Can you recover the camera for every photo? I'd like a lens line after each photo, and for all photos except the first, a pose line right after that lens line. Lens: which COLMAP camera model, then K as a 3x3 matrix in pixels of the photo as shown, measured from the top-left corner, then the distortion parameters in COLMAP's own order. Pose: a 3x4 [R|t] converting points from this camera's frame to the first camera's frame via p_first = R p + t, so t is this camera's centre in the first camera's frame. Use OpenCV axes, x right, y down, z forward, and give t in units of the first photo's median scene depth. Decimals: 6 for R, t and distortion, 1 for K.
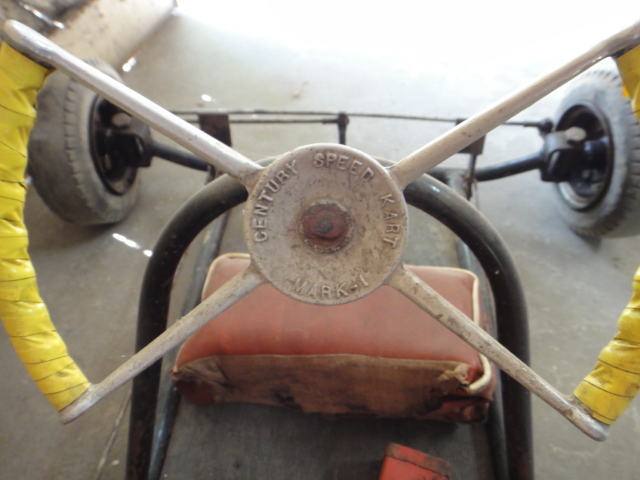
lens RADIAL K [[474.1, 0, 330.9], [0, 474.1, 239.5], [0, 0, 1]] dist [-0.050103, 0.001073]
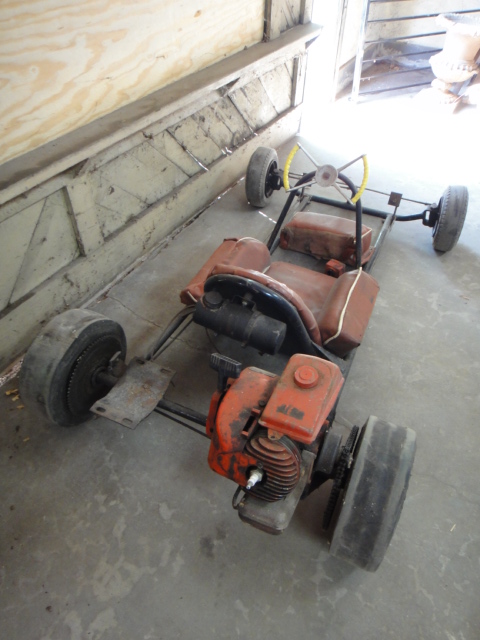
lens RADIAL K [[474.1, 0, 240.0], [0, 474.1, 320.0], [0, 0, 1]] dist [-0.050103, 0.001073]
pose [[0.924534, 0.267246, -0.271691, 0.373244], [-0.286388, 0.957557, -0.032655, 0.767360], [0.251433, 0.108000, 0.961830, -1.716076]]
